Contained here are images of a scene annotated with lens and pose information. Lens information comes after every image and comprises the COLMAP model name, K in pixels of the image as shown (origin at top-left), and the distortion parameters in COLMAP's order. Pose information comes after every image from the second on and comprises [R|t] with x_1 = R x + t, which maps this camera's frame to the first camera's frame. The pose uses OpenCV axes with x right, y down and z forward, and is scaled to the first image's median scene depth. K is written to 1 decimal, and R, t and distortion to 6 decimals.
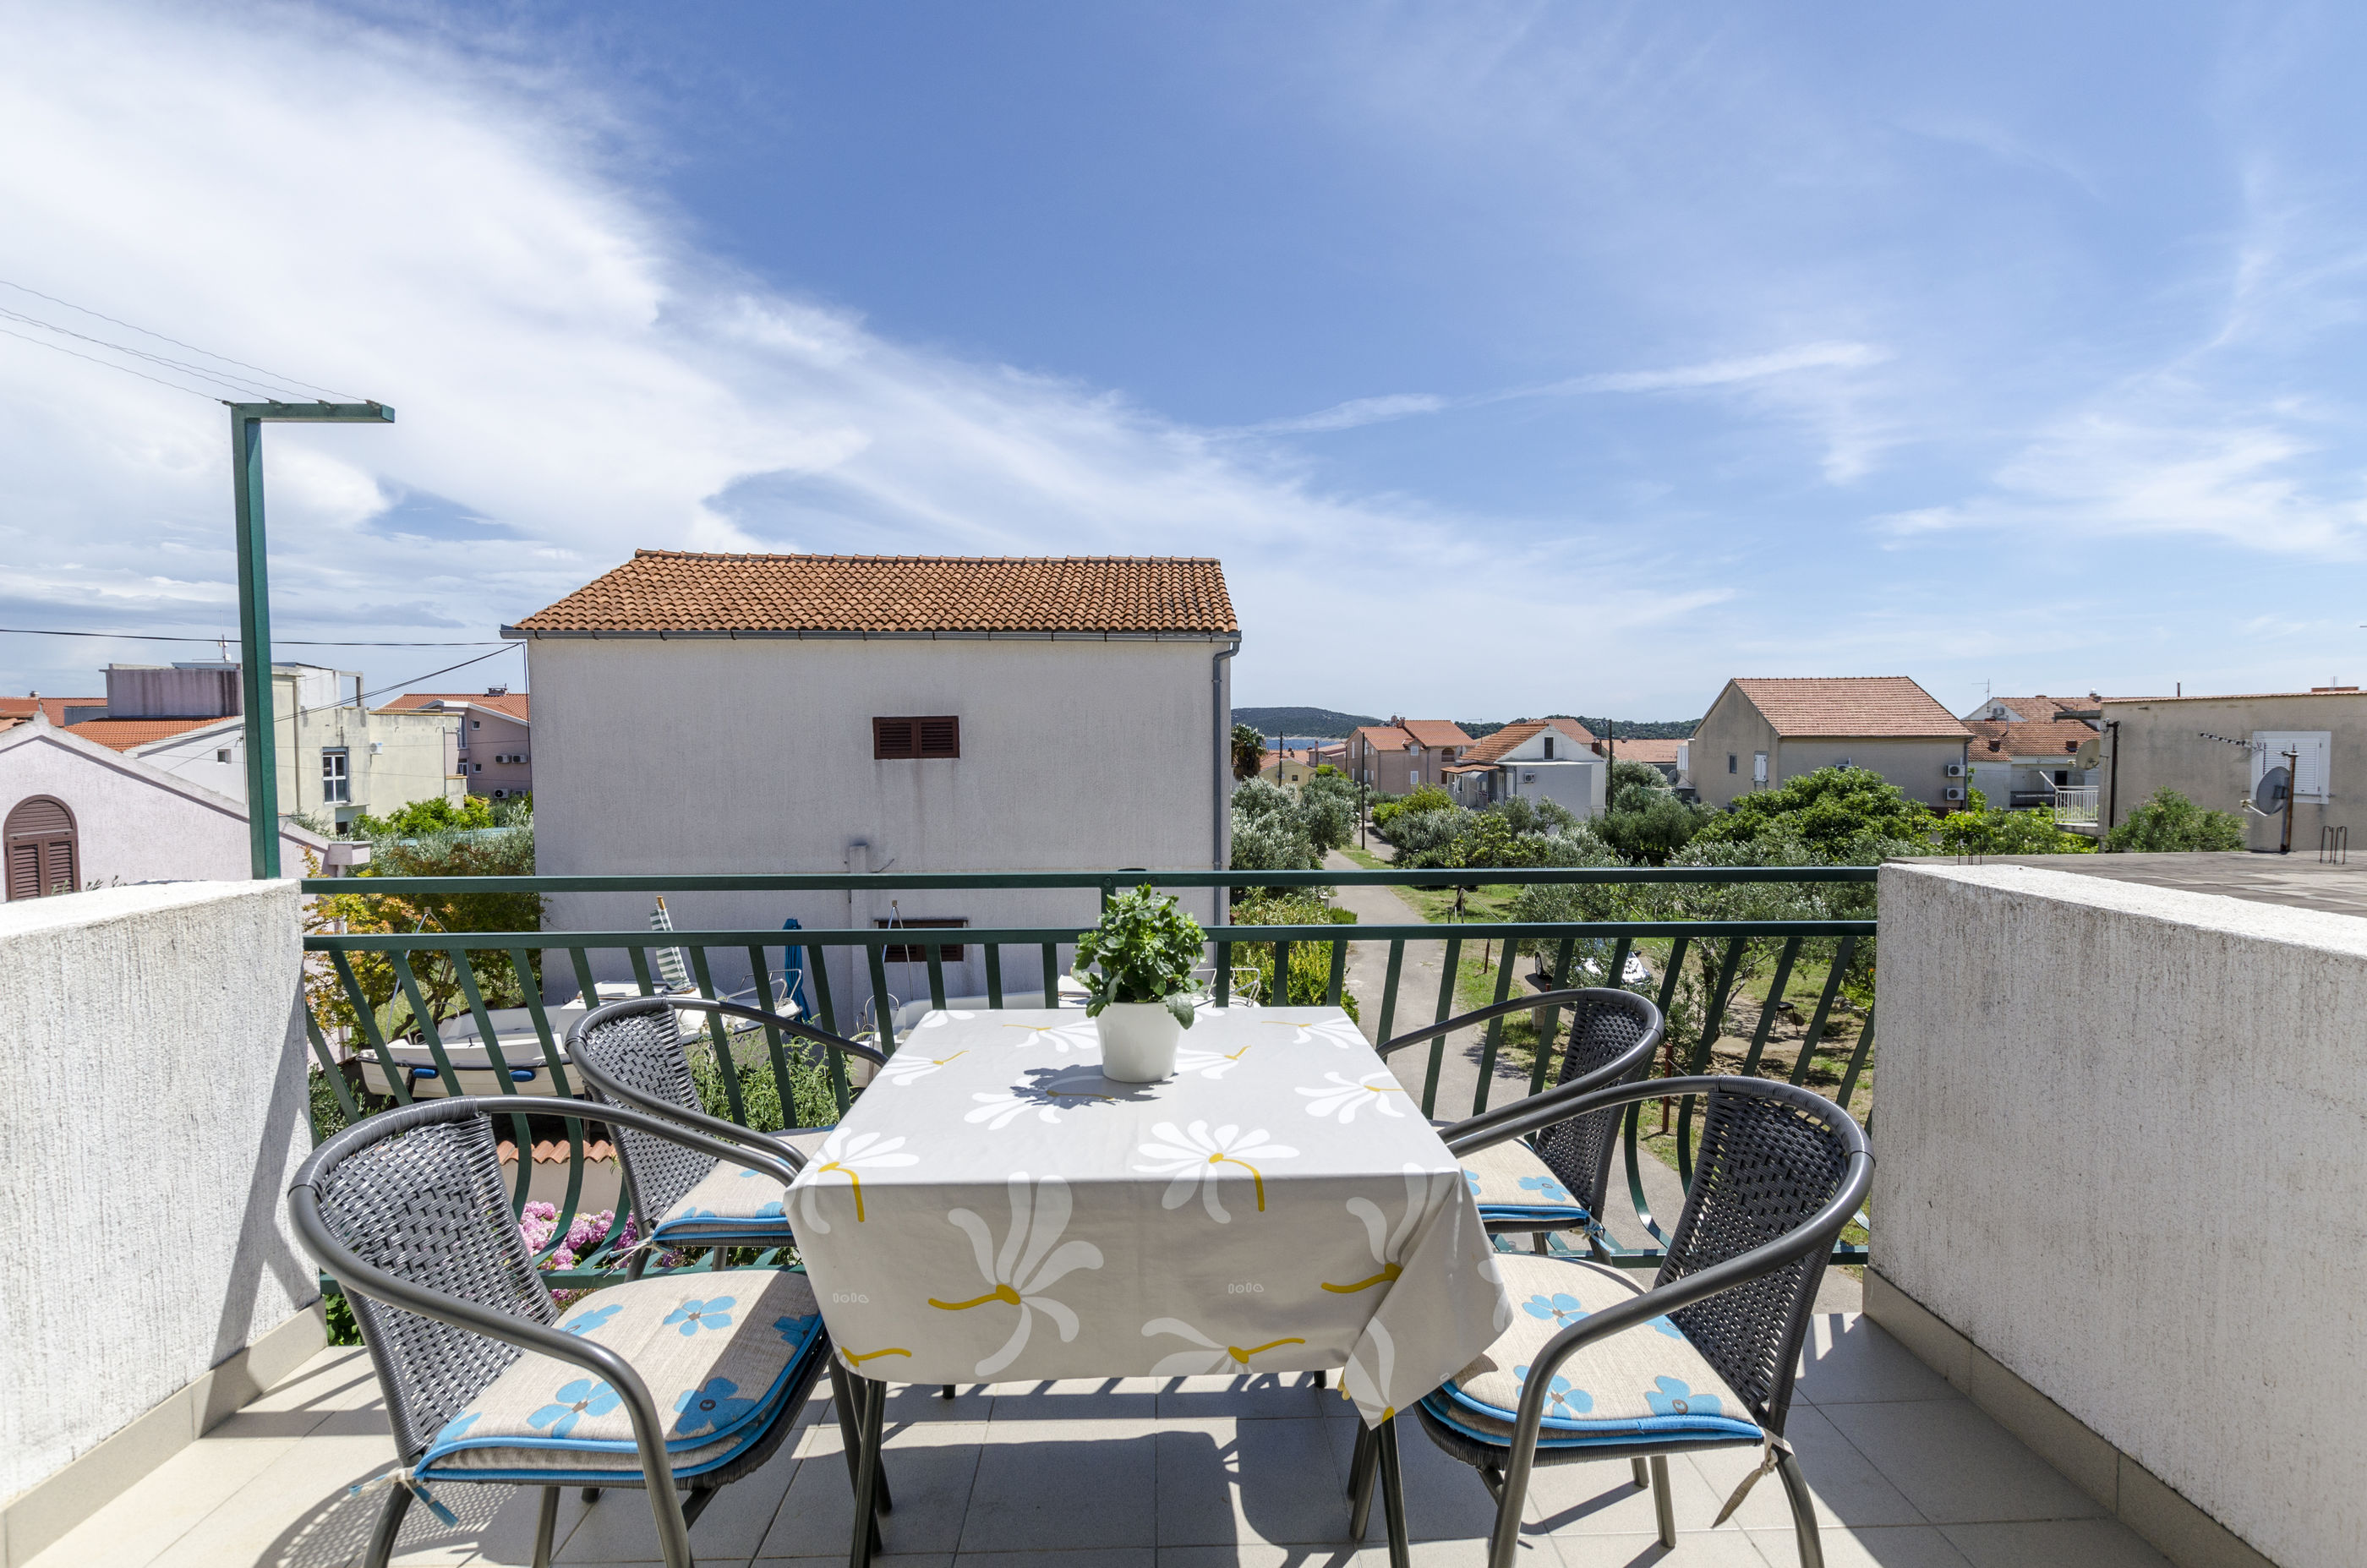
lens RADIAL K [[1061.1, 0, 1187.5], [0, 1061.1, 778.6], [0, 0, 1]] dist [-0.000458, -0.000050]
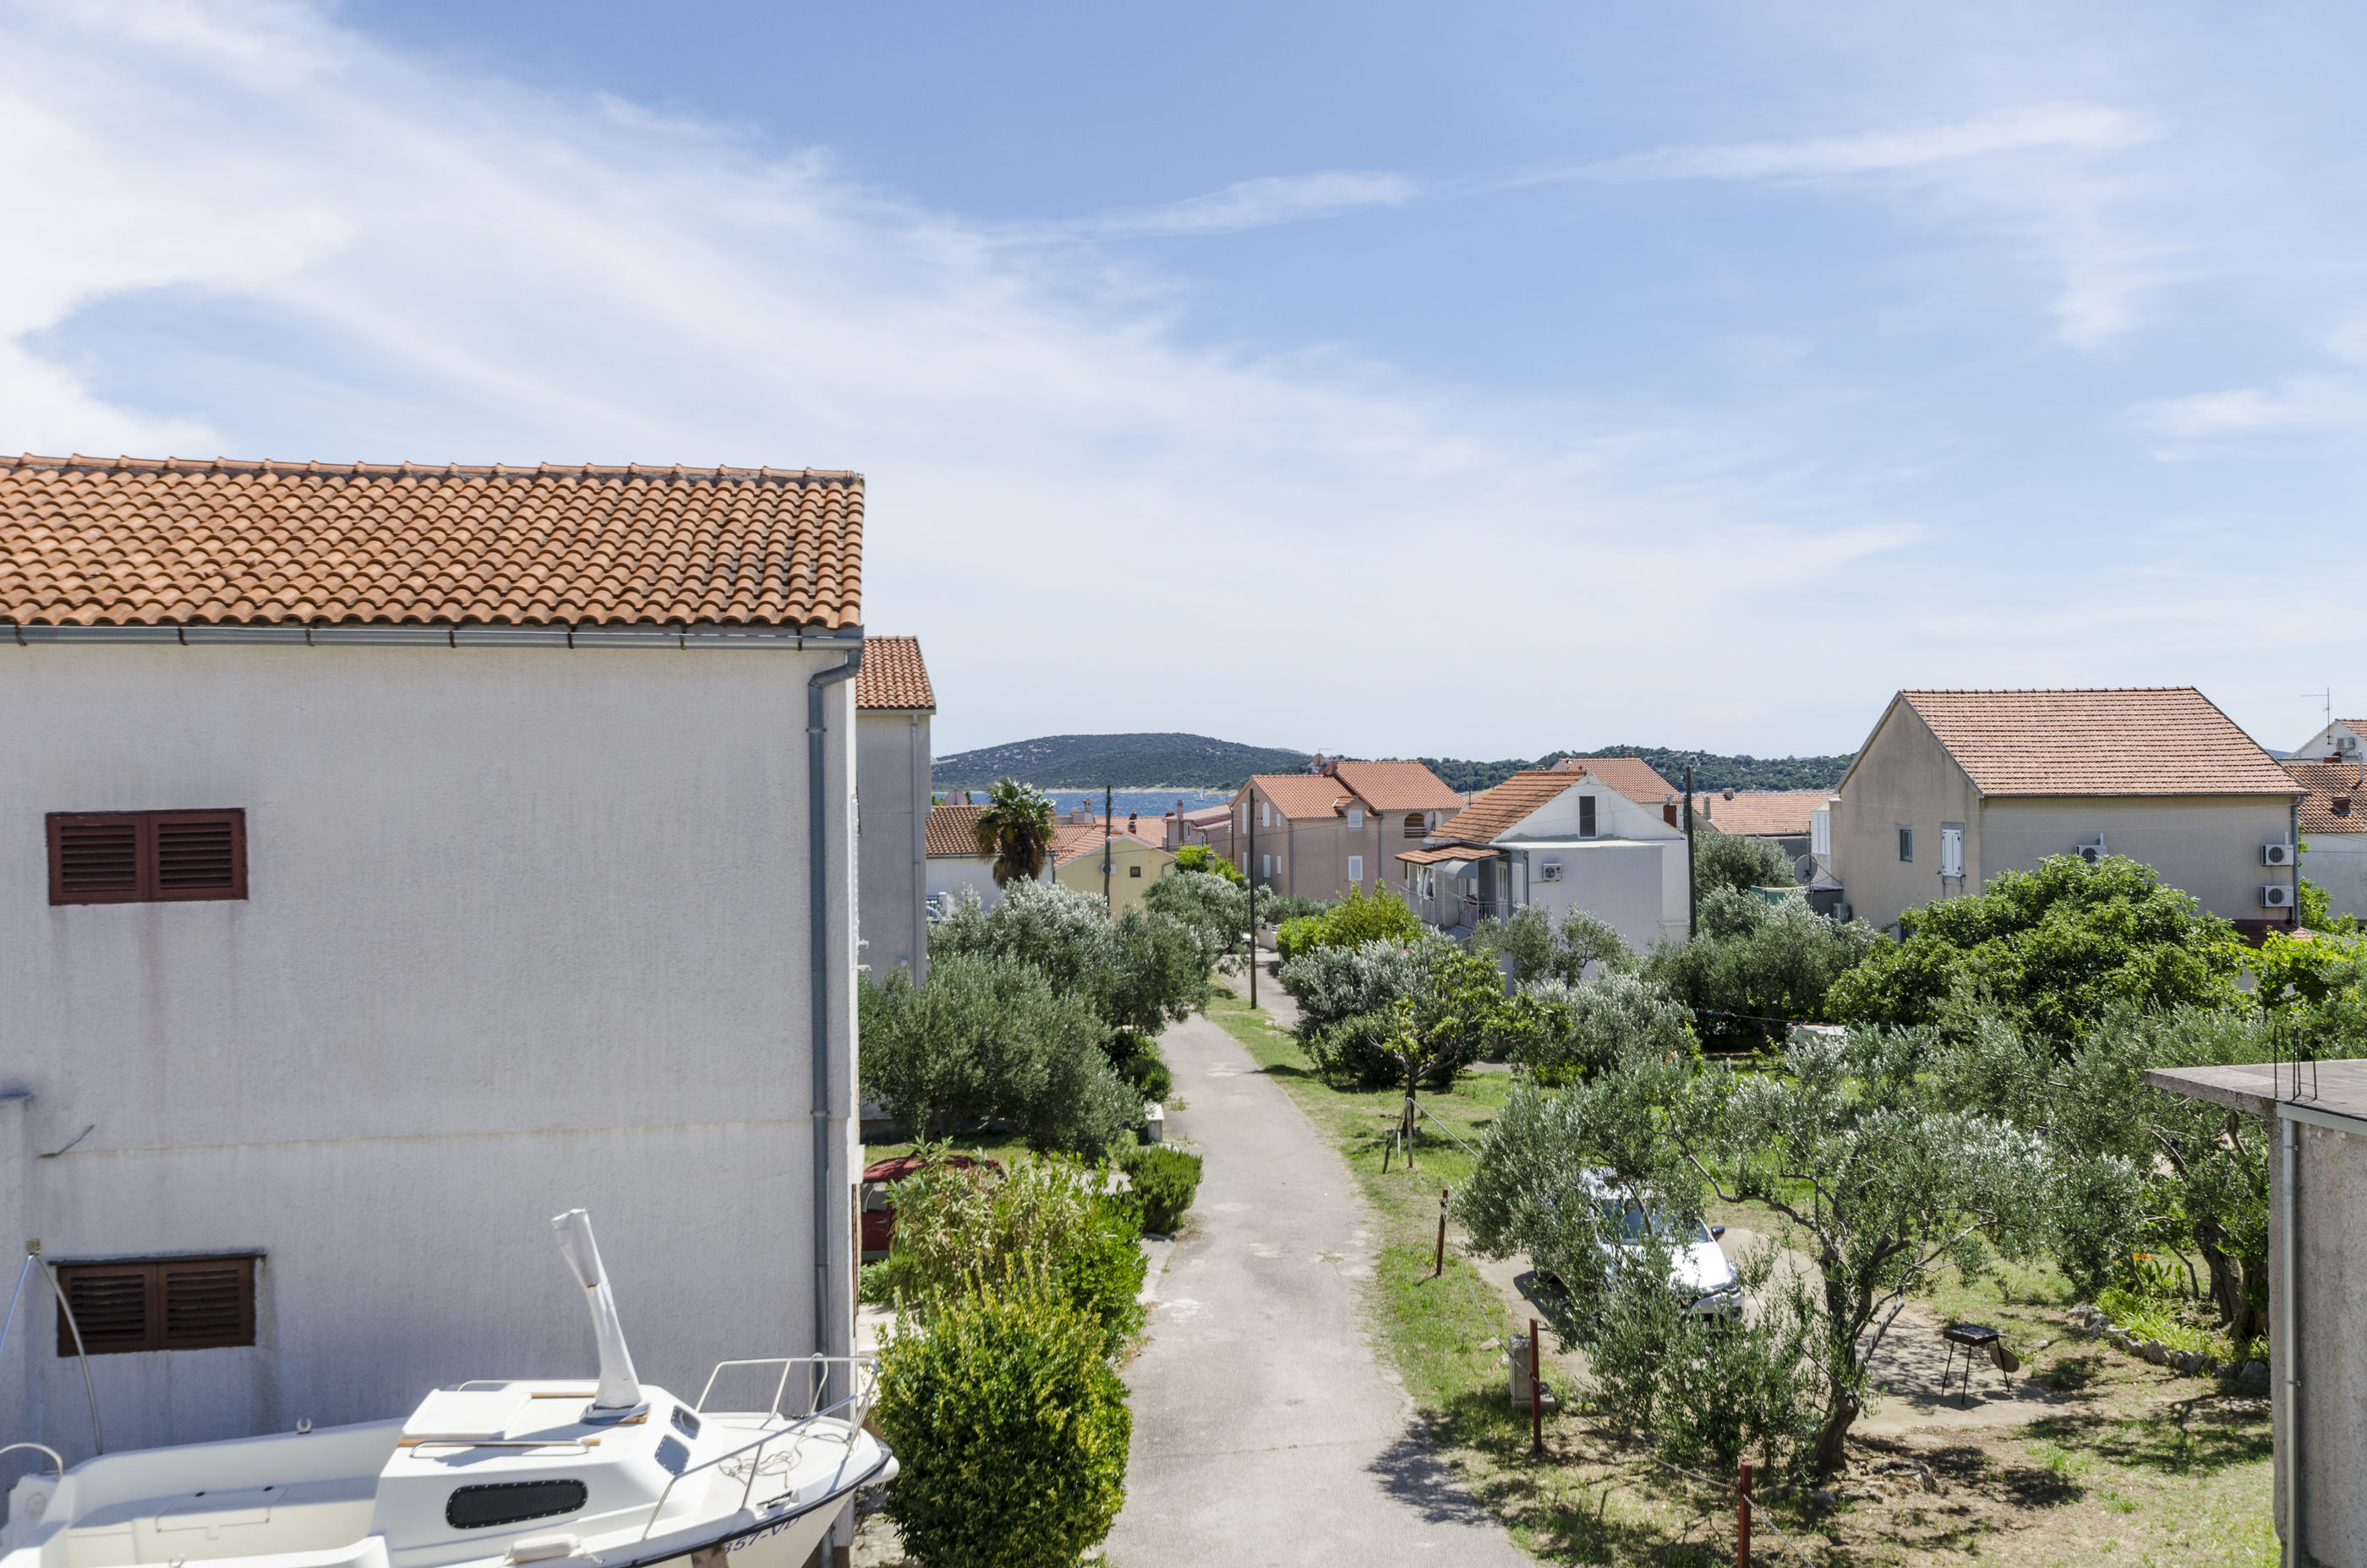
lens RADIAL K [[1964.6, 0, 1194.4], [0, 1964.6, 780.6], [0, 0, 1]] dist [-0.000292, -0.006153]
pose [[0.992746, -0.006369, 0.120063, 0.037650], [0.011527, 0.999038, -0.042310, -0.012588], [-0.119678, 0.043387, 0.991864, 0.045201]]
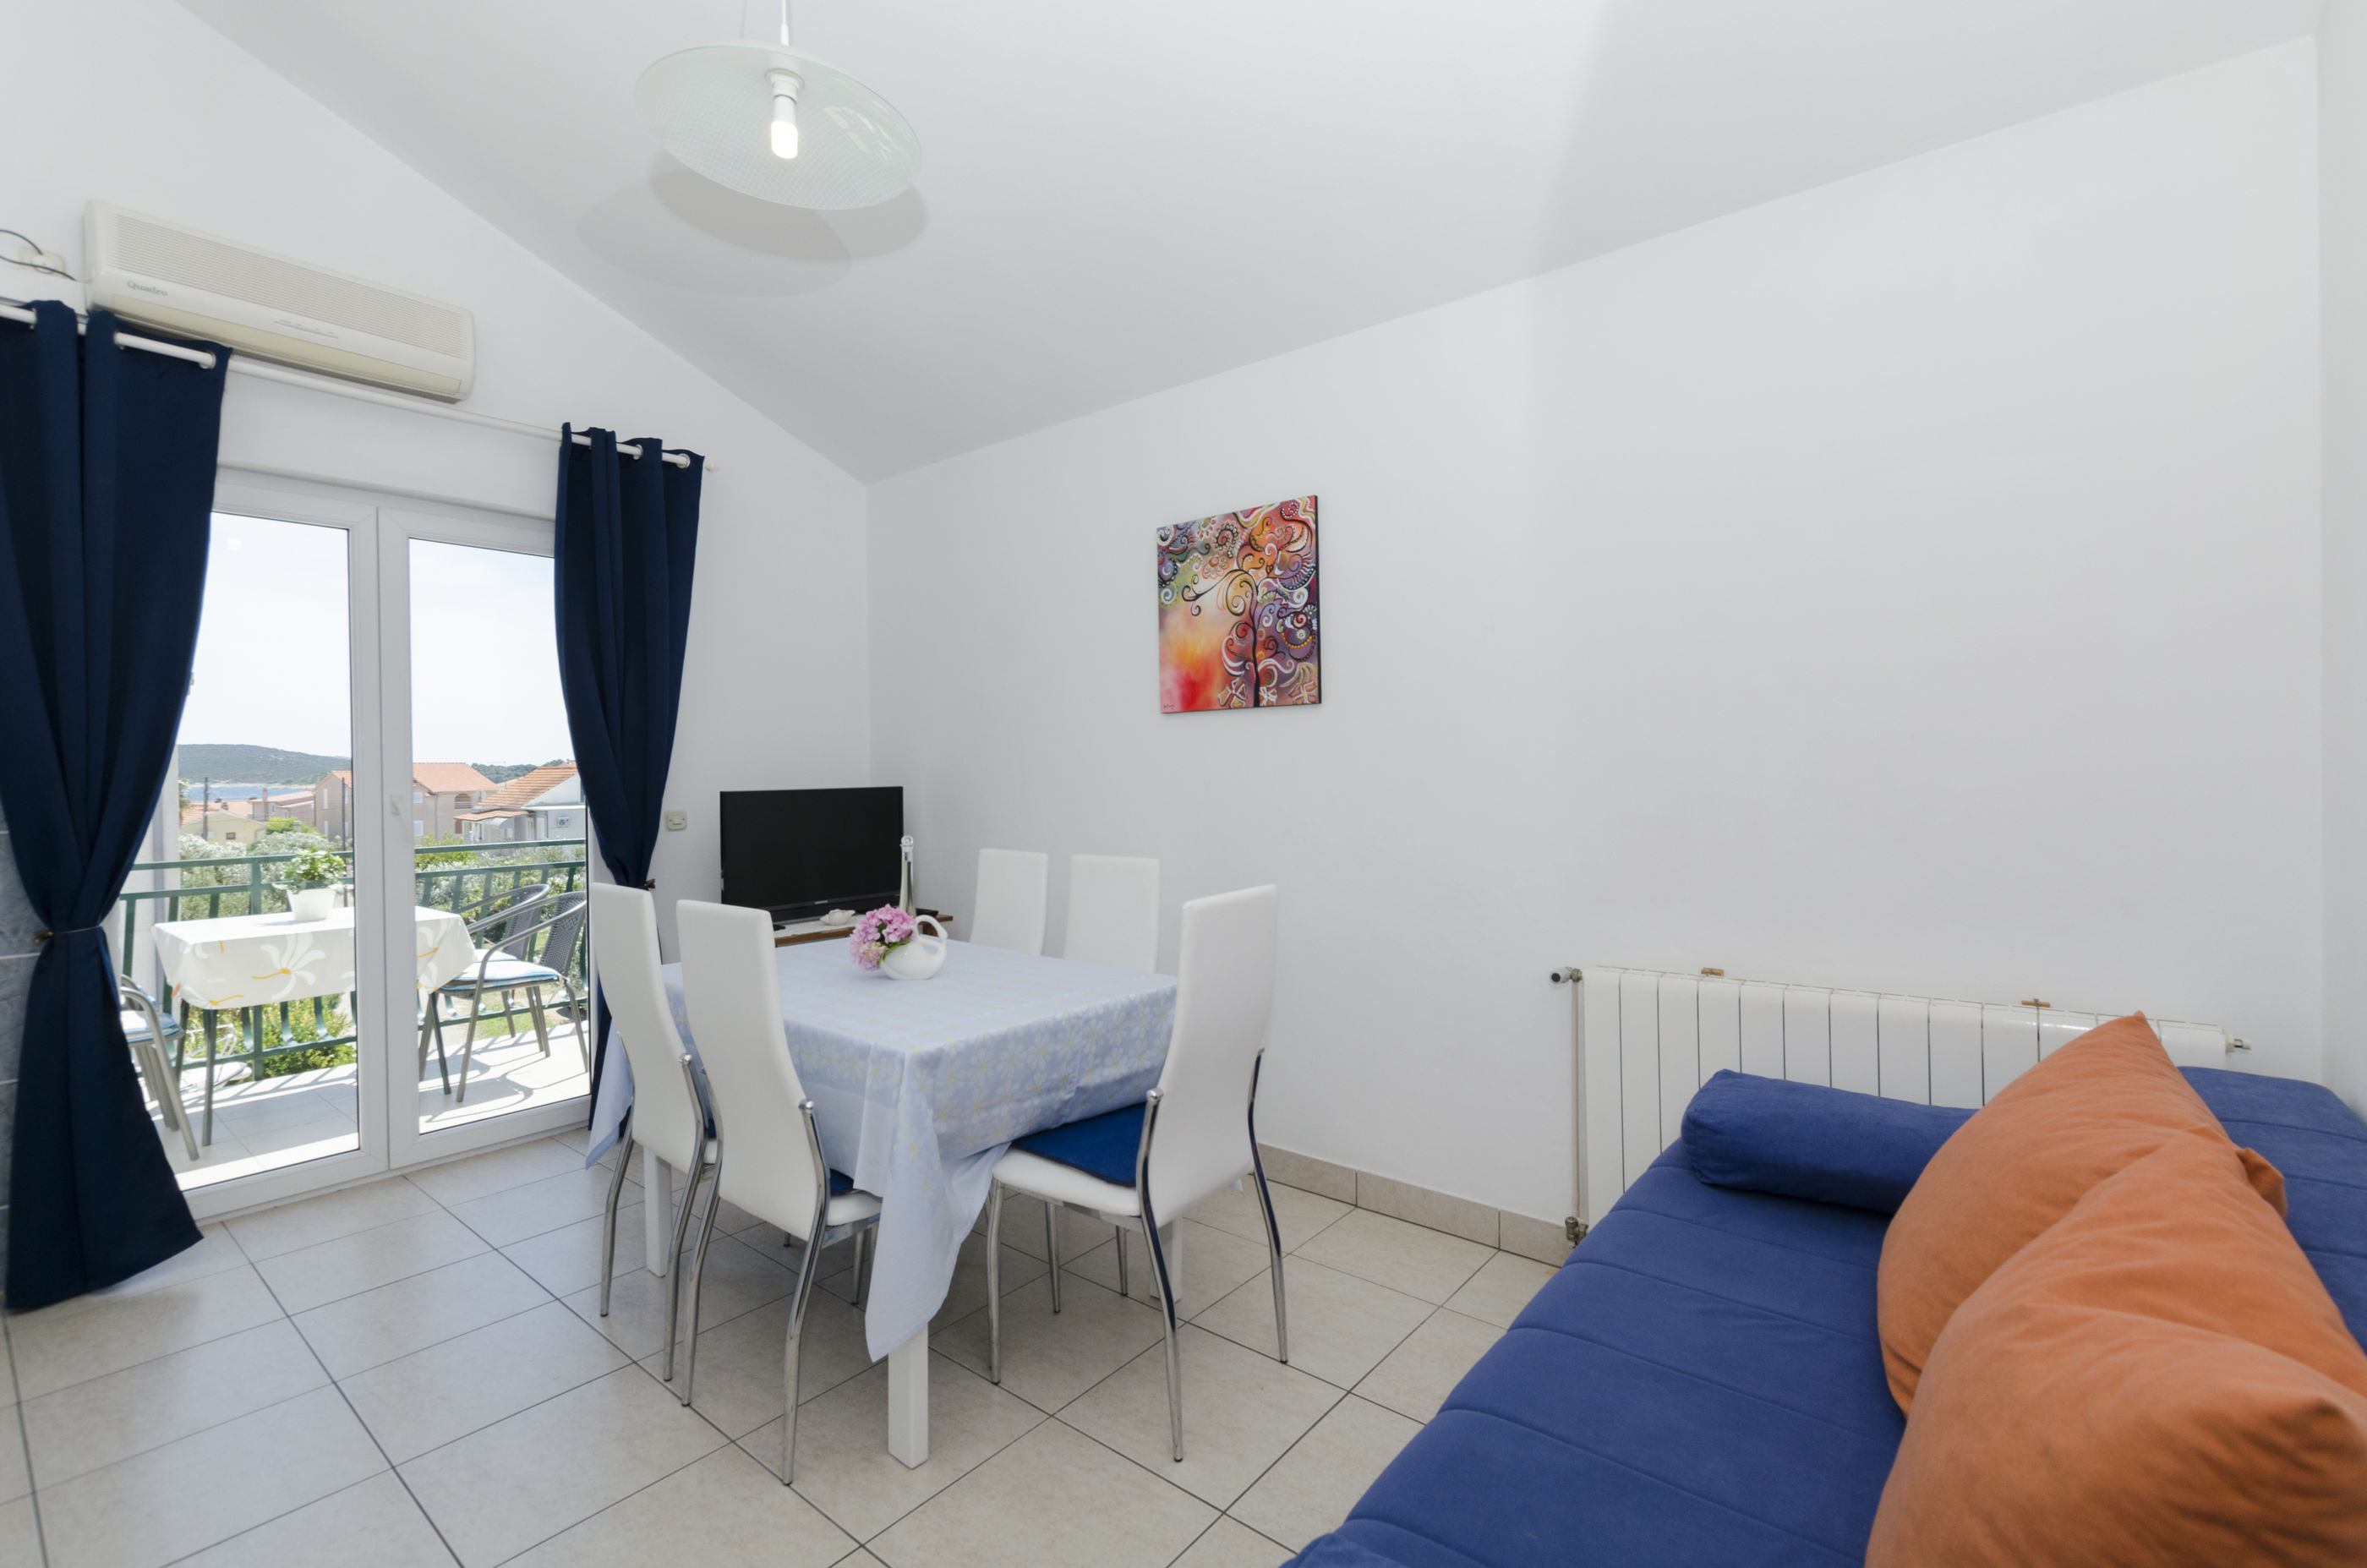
lens RADIAL K [[1025.4, 0, 1189.4], [0, 1025.4, 777.5], [0, 0, 1]] dist [0.012804, -0.005915]
pose [[0.656509, -0.011377, 0.754233, -0.024530], [0.041168, 0.998936, -0.020766, 0.003238], [-0.753194, 0.044683, 0.656279, -0.104221]]
